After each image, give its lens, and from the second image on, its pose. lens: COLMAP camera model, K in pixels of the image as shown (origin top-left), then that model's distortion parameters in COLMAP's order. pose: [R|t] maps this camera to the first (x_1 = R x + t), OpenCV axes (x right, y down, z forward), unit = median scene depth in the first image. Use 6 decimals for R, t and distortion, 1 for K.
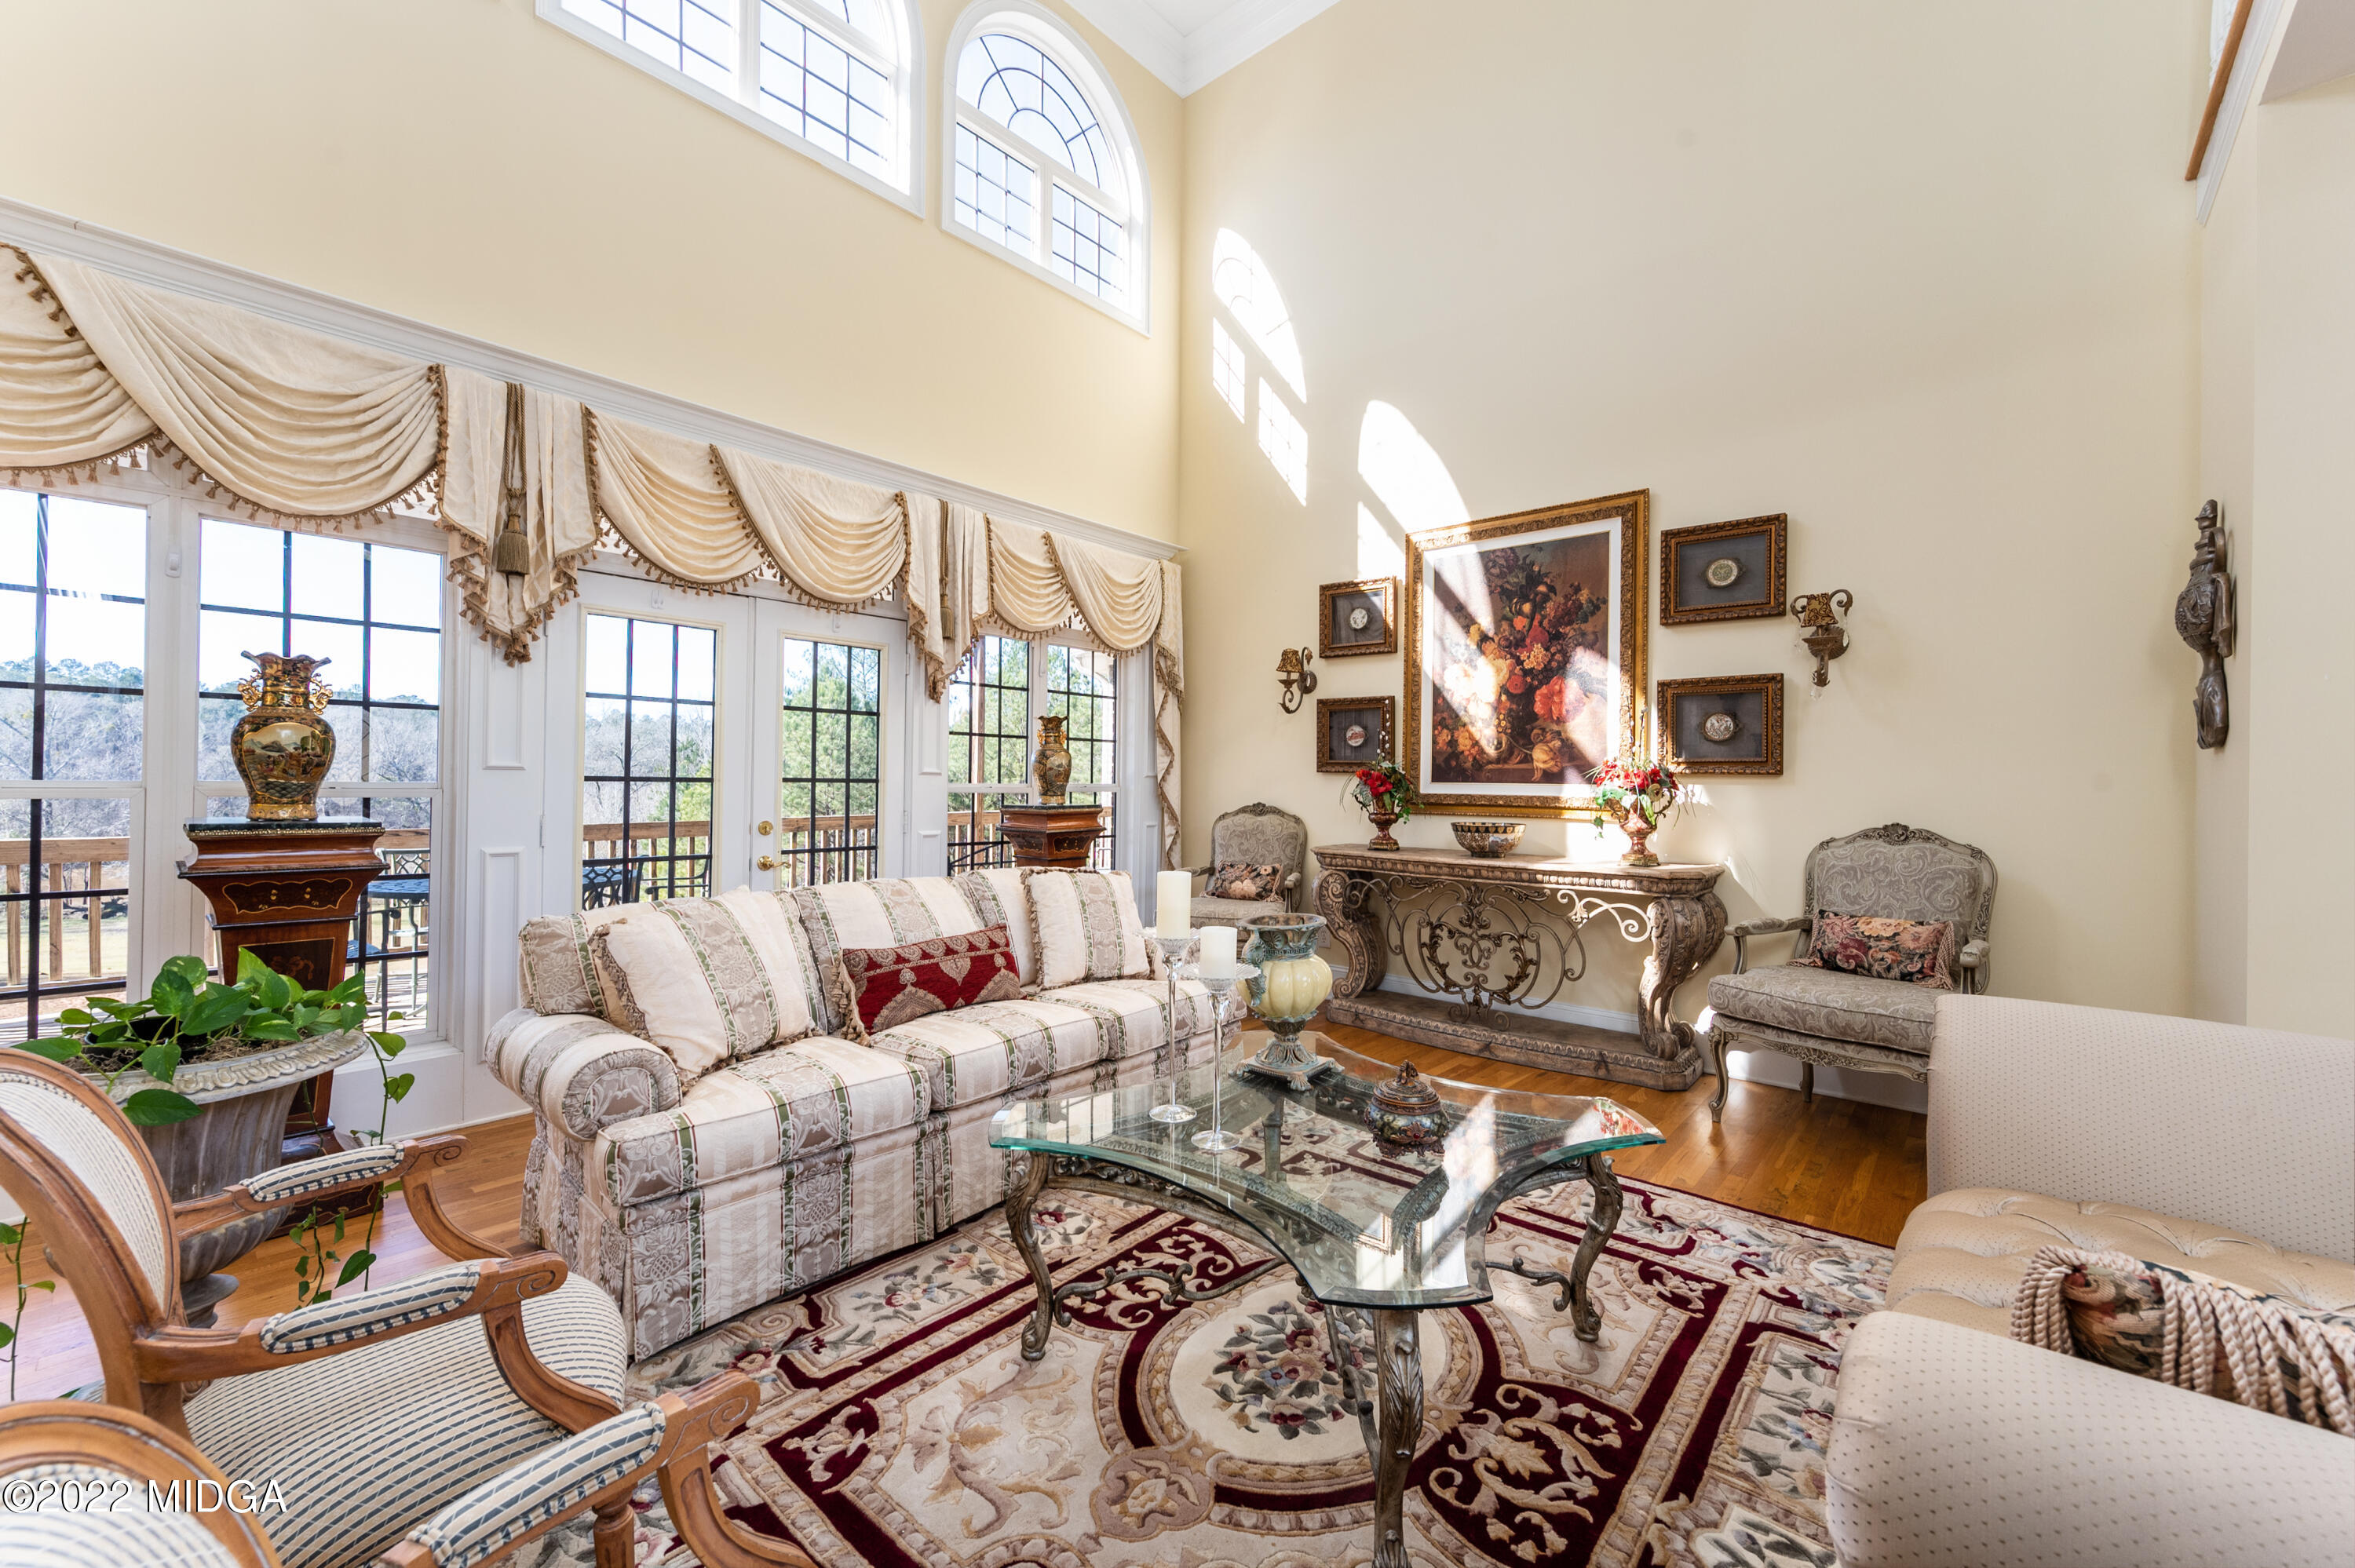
lens RADIAL K [[927.1, 0, 1179.0], [0, 927.1, 781.0], [0, 0, 1]] dist [-0.002772, 0.000134]
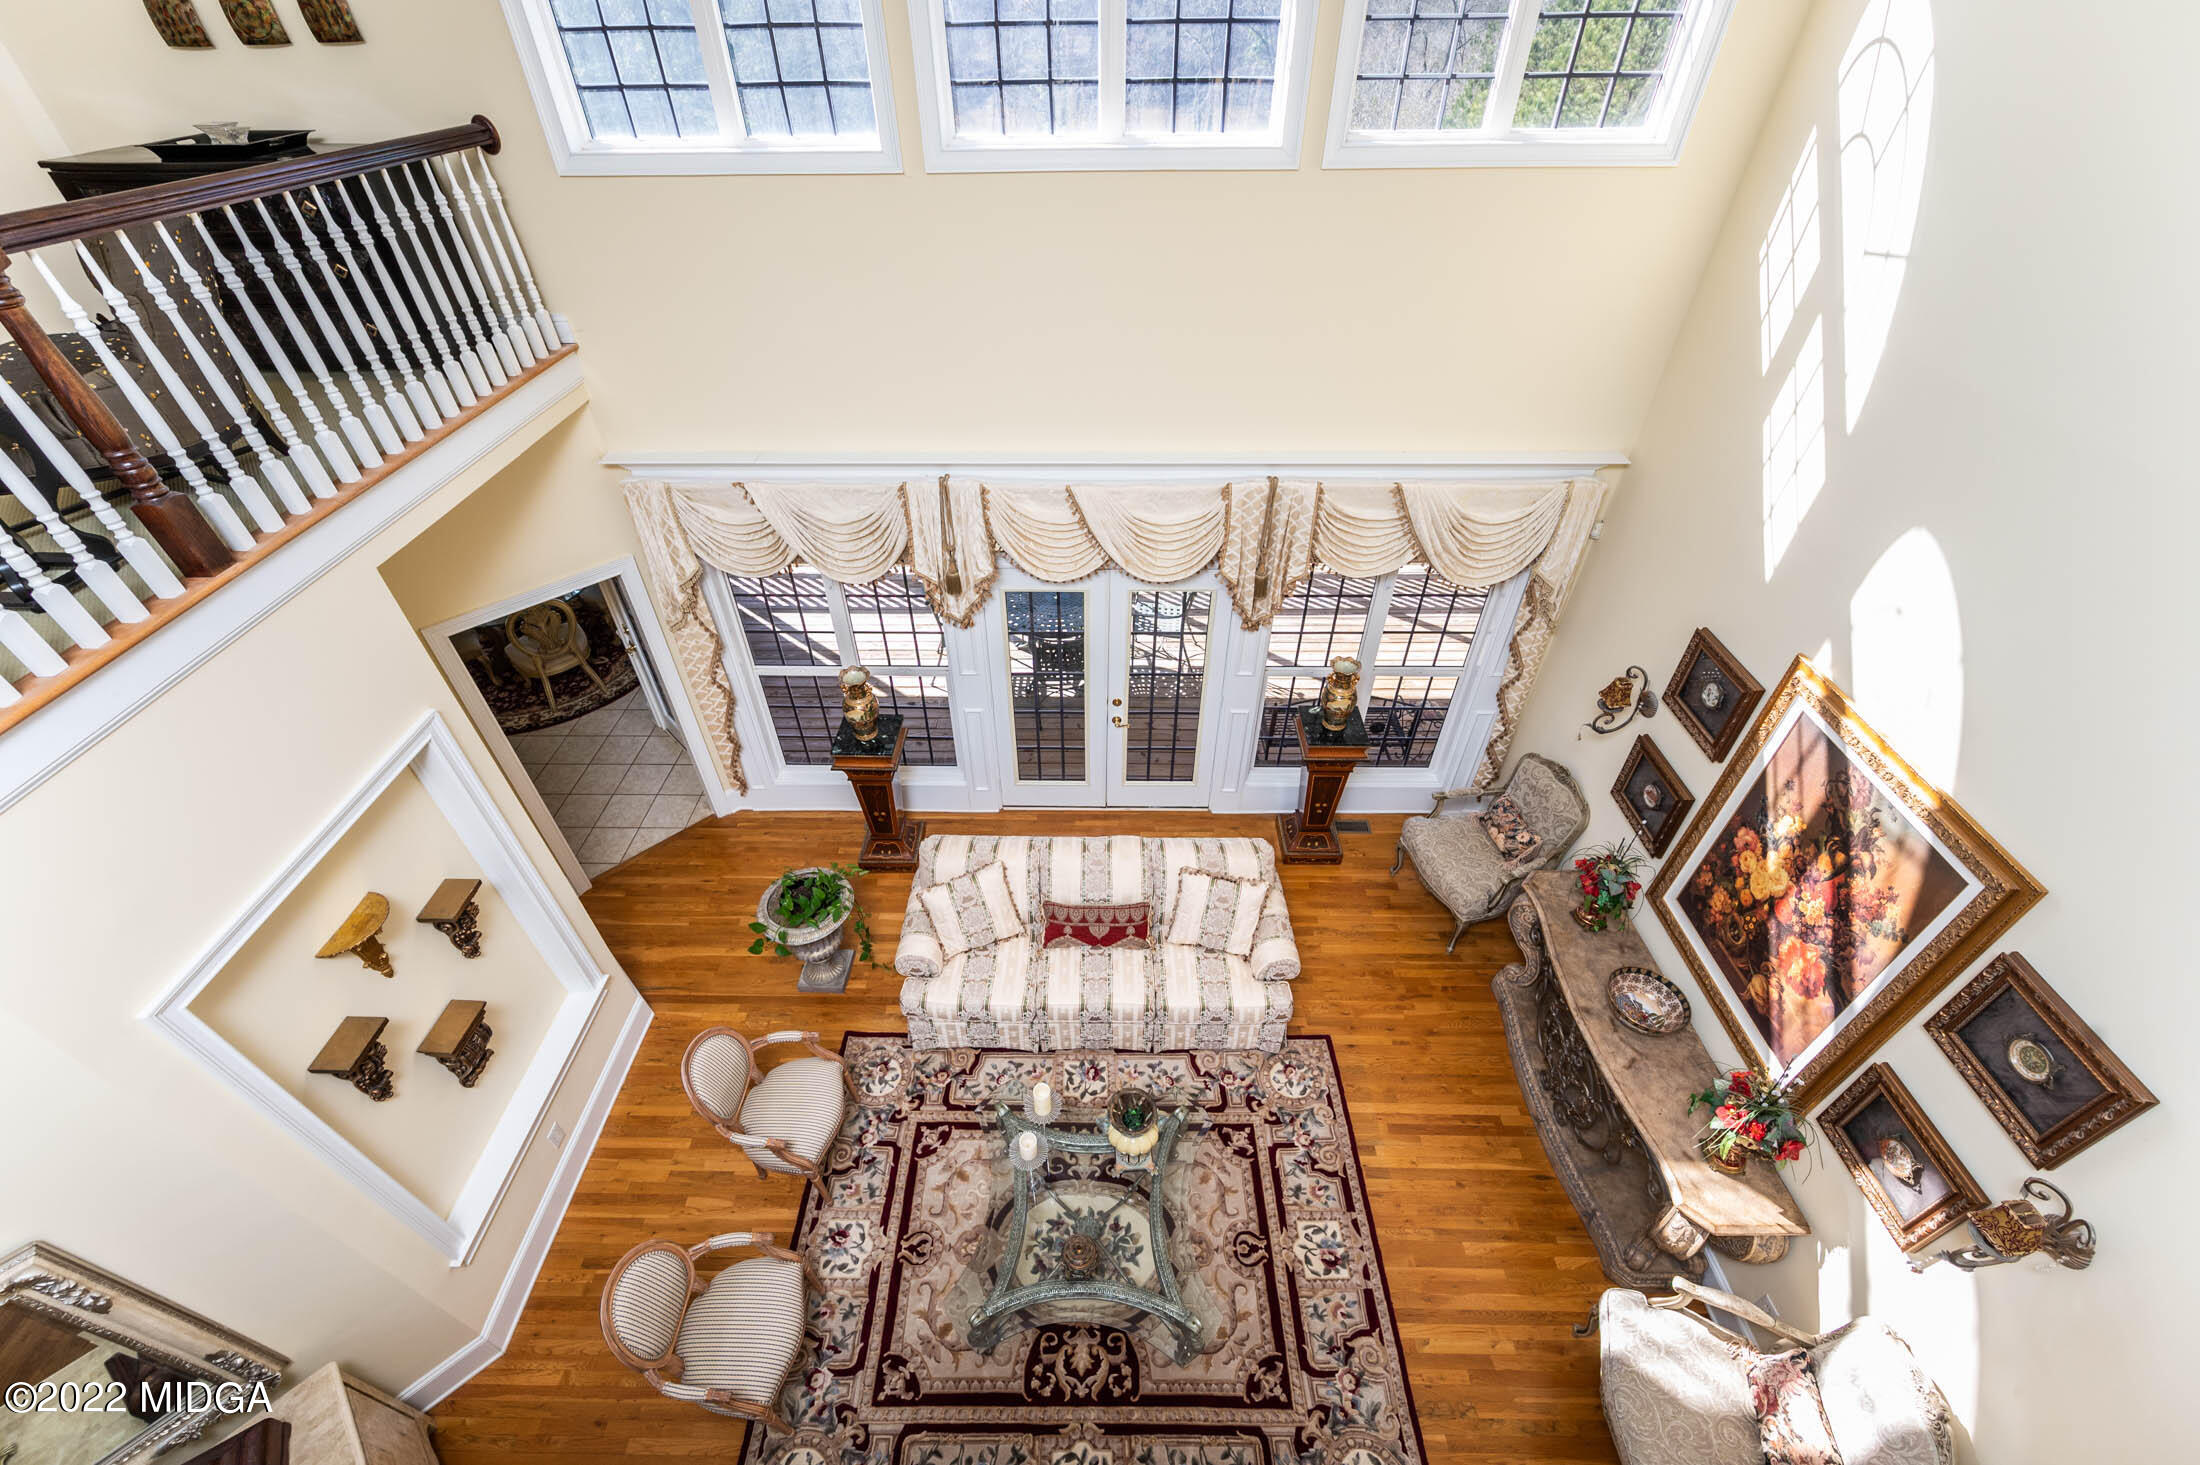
lens RADIAL K [[866.2, 0, 1096.3], [0, 866.2, 730.8], [0, 0, 1]] dist [-0.002772, 0.000134]
pose [[0.651142, 0.482721, -0.585657, 0.844382], [0.010323, 0.765957, 0.642809, -1.811849], [0.758886, -0.424605, 0.493764, 0.558666]]
